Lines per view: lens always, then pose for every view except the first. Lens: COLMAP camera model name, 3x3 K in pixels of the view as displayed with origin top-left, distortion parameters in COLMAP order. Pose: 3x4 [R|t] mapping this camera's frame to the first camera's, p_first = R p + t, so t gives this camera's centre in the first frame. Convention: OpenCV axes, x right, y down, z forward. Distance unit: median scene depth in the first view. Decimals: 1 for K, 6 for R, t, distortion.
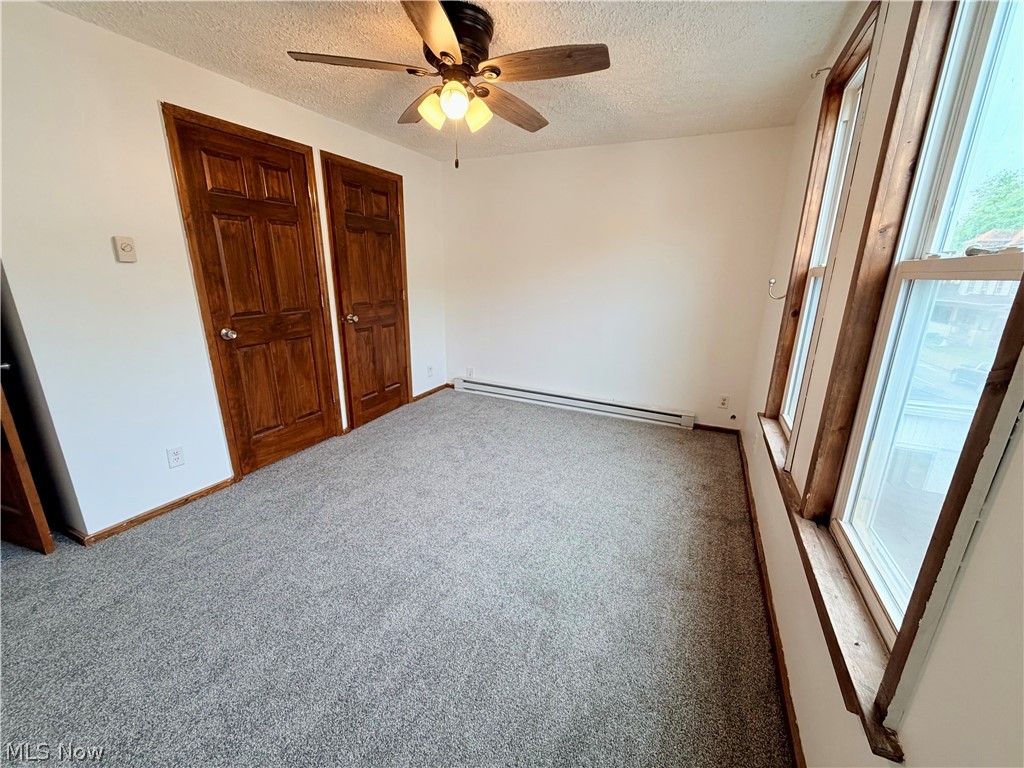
lens RADIAL K [[405.9, 0, 511.8], [0, 405.9, 377.7], [0, 0, 1]] dist [0.000246, 0.000030]
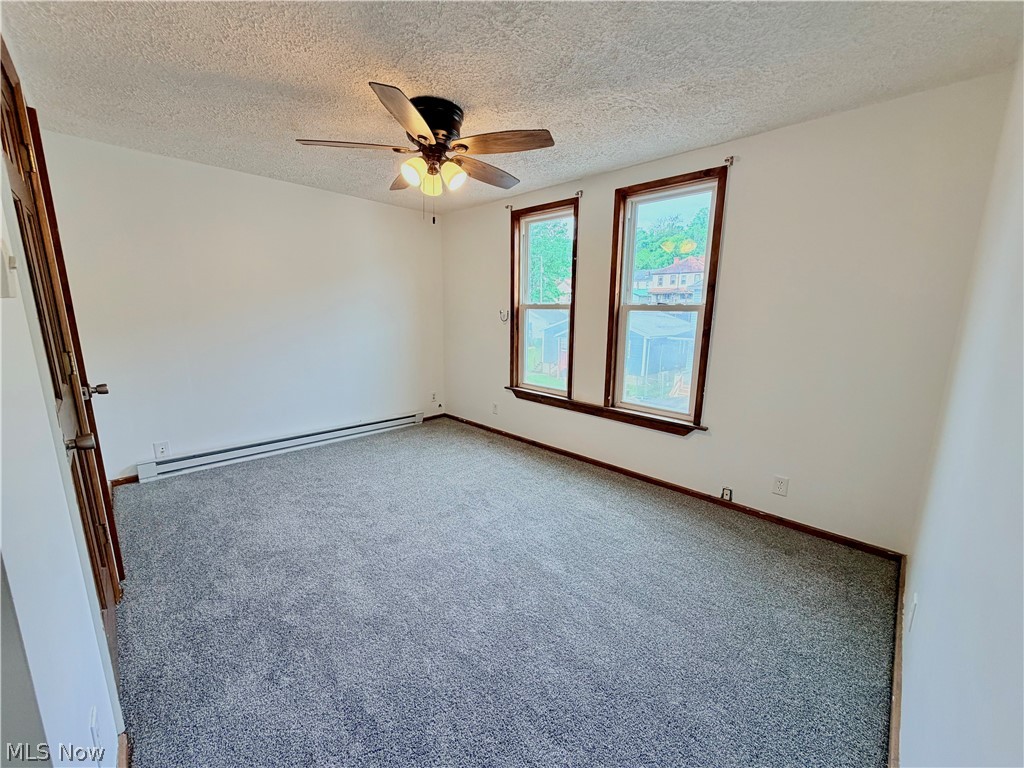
lens RADIAL K [[403.6, 0, 512.0], [0, 403.6, 384.0], [0, 0, 1]] dist [-0.000670, 0.000169]
pose [[0.337984, -0.186333, 0.922522, -0.639246], [0.233422, 0.966176, 0.109632, -0.069130], [-0.911746, 0.178283, 0.370046, 0.240740]]
